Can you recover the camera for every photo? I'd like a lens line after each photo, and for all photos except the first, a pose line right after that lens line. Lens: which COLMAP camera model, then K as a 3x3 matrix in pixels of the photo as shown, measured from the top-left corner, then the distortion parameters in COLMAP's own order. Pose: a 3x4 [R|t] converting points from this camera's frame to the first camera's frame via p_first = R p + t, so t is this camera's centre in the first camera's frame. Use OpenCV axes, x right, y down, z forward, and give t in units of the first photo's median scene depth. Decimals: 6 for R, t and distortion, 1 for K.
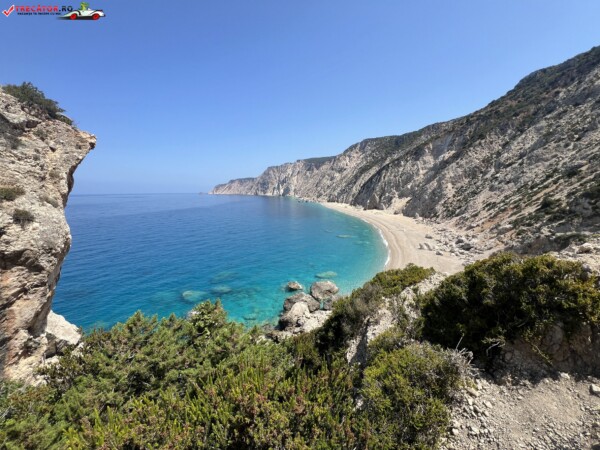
lens RADIAL K [[239.3, 0, 300.3], [0, 239.3, 227.0], [0, 0, 1]] dist [-0.002748, 0.000794]
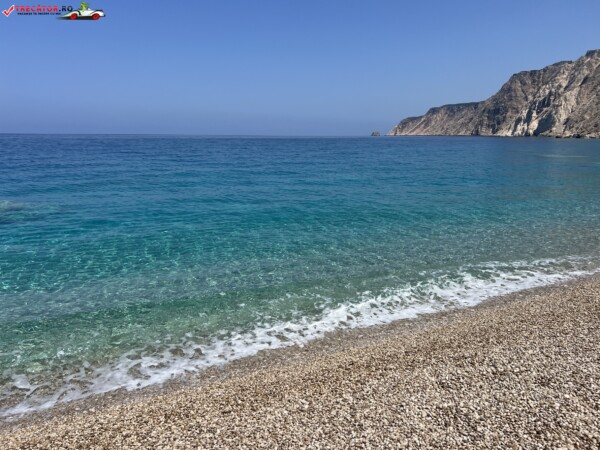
lens RADIAL K [[451.8, 0, 296.3], [0, 451.8, 224.7], [0, 0, 1]] dist [0.056182, -0.067375]
pose [[0.838979, 0.119667, -0.530843, 0.126467], [-0.094380, 0.992735, 0.074627, 0.054823], [0.535917, -0.012510, 0.844178, 0.305138]]
